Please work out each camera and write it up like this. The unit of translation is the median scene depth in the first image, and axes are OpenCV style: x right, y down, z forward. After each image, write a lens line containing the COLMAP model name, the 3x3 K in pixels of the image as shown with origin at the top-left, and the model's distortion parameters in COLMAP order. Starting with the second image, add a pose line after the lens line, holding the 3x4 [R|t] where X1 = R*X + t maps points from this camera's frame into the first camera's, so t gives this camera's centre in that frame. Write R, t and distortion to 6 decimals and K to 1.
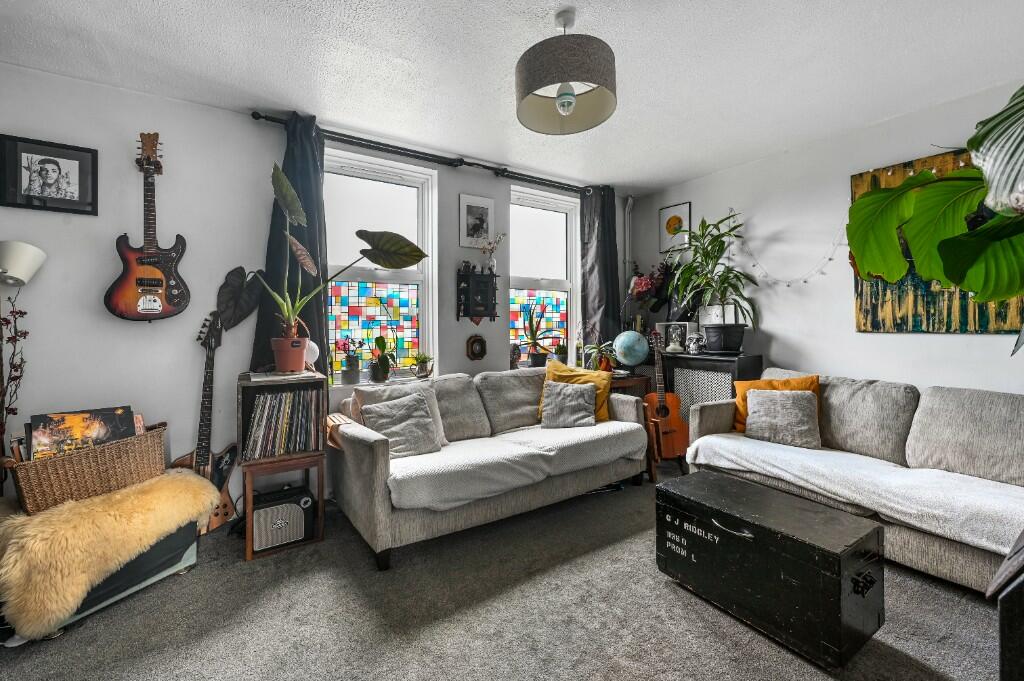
lens RADIAL K [[424.7, 0, 511.5], [0, 424.7, 320.9], [0, 0, 1]] dist [-0.001046, -0.000203]
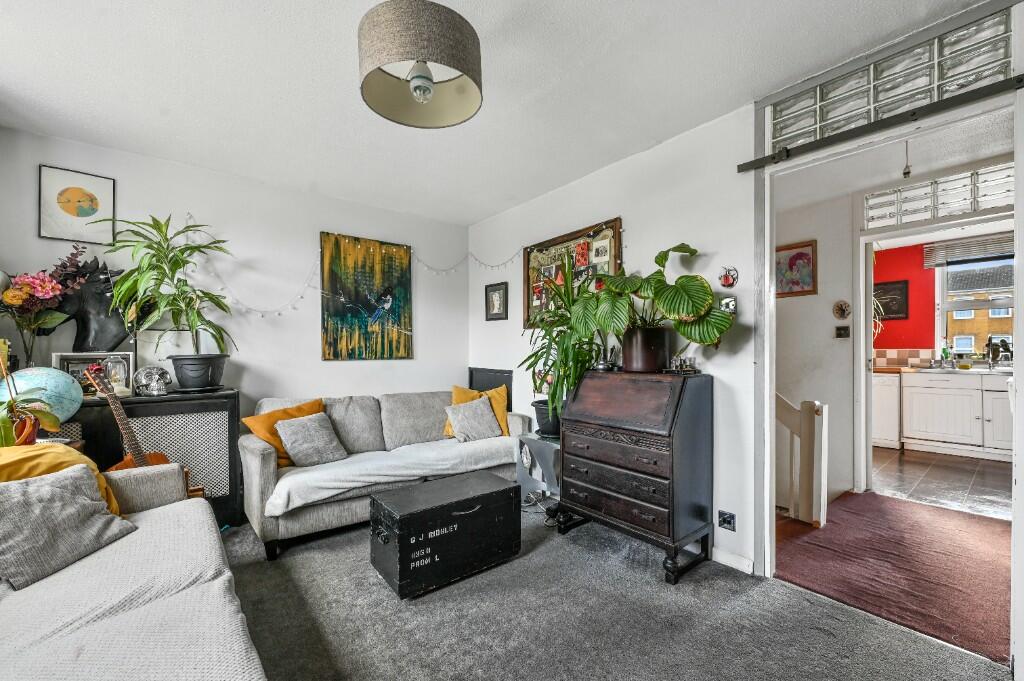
lens RADIAL K [[425.3, 0, 511.2], [0, 425.3, 352.6], [0, 0, 1]] dist [0.000950, 0.000096]
pose [[-0.095533, 0.000648, 0.995426, -0.472421], [-0.003801, 0.999992, -0.001016, 0.003362], [-0.995419, -0.003881, -0.095530, 0.588209]]
